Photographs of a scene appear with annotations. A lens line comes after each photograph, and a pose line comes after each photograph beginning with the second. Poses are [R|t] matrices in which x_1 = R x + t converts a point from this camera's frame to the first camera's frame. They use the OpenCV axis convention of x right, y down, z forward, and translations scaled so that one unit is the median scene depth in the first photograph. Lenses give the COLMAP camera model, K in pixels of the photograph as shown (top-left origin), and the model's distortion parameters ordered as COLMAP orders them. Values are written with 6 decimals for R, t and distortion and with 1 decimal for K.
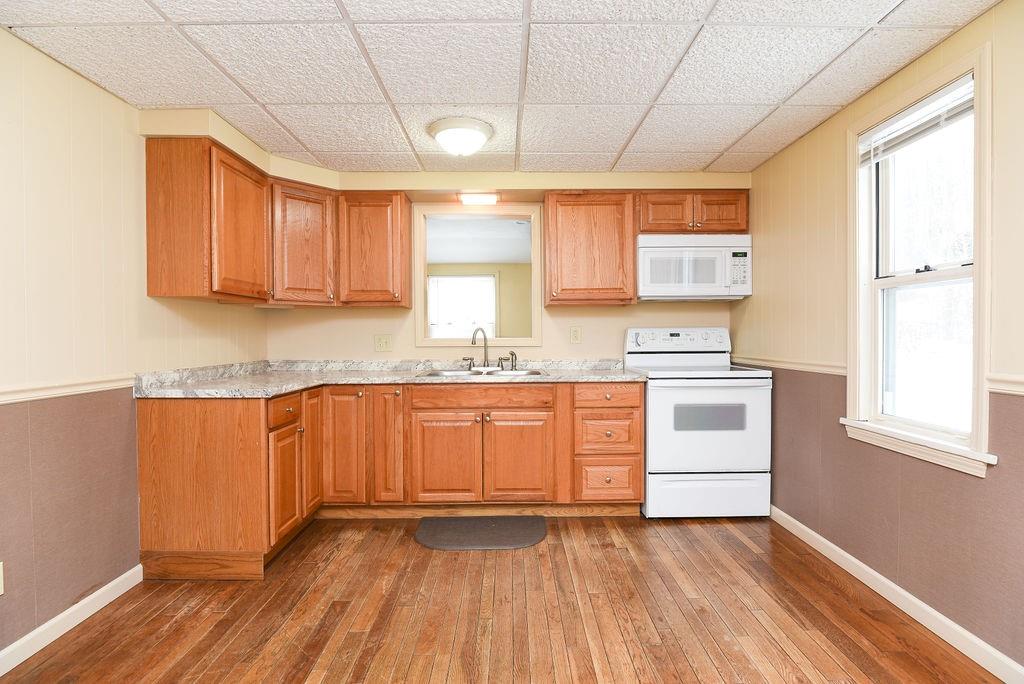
lens RADIAL K [[502.2, 0, 512.0], [0, 502.2, 342.0], [0, 0, 1]] dist [-0.003523, -0.000728]
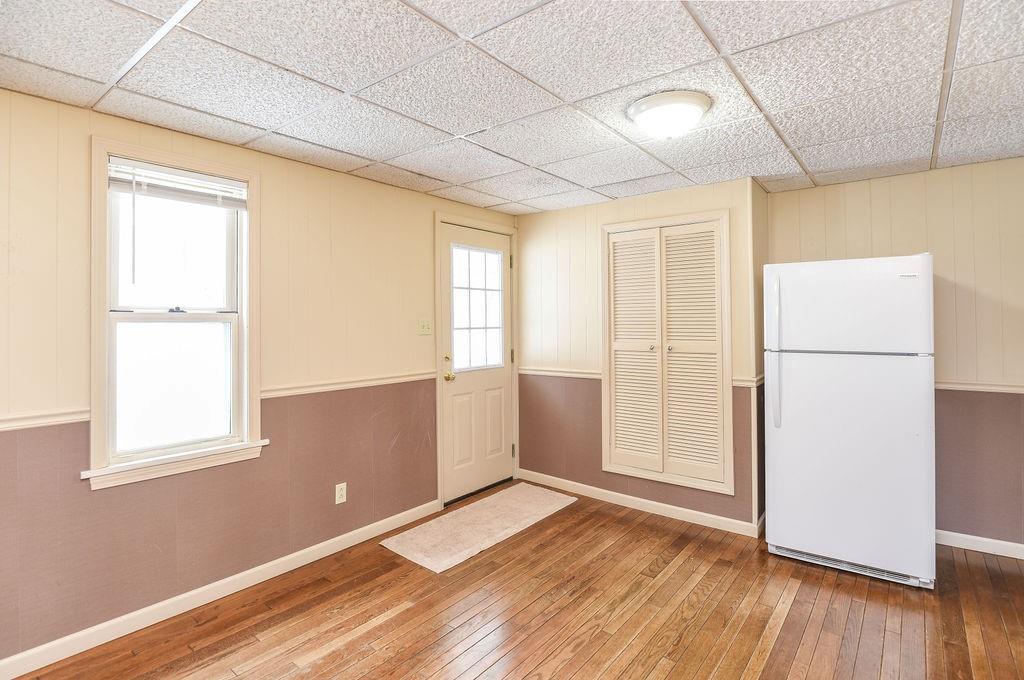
lens RADIAL K [[510.8, 0, 511.4], [0, 510.8, 319.2], [0, 0, 1]] dist [-0.001270, -0.000372]
pose [[-0.777281, 0.014626, 0.628983, -0.346246], [0.019139, 0.999817, 0.000402, -0.072500], [-0.628862, 0.012351, -0.777419, 0.949405]]
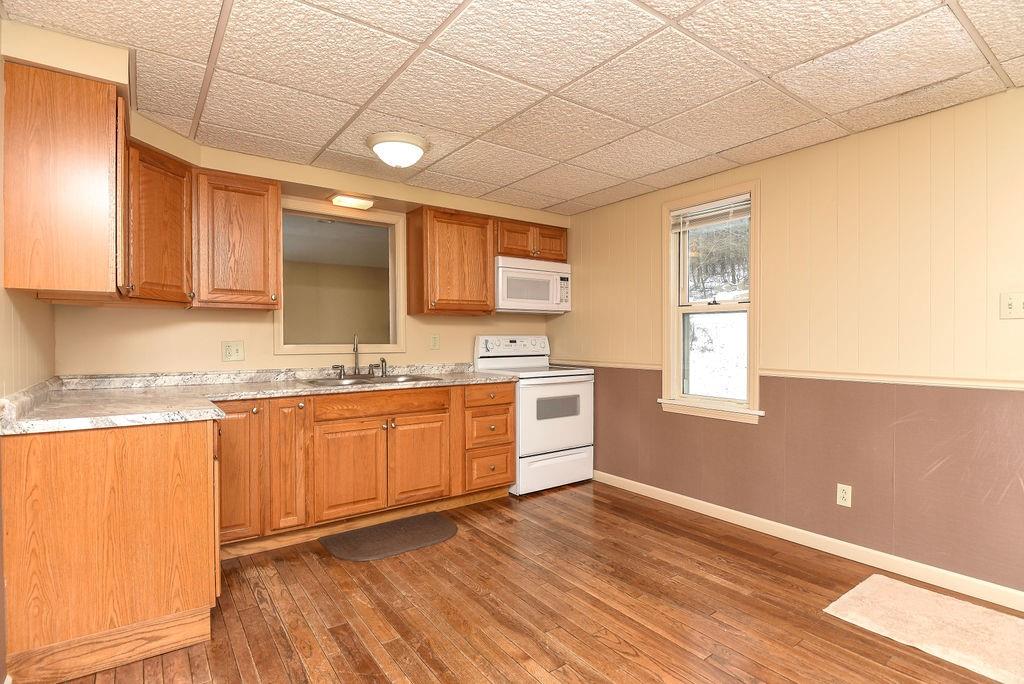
lens RADIAL K [[514.1, 0, 512.0], [0, 514.1, 342.0], [0, 0, 1]] dist [-0.002156, -0.000833]
pose [[0.812529, -0.000510, 0.582920, -0.455130], [0.004425, 0.999976, -0.005293, -0.007857], [-0.582904, 0.006880, 0.812512, 0.014274]]
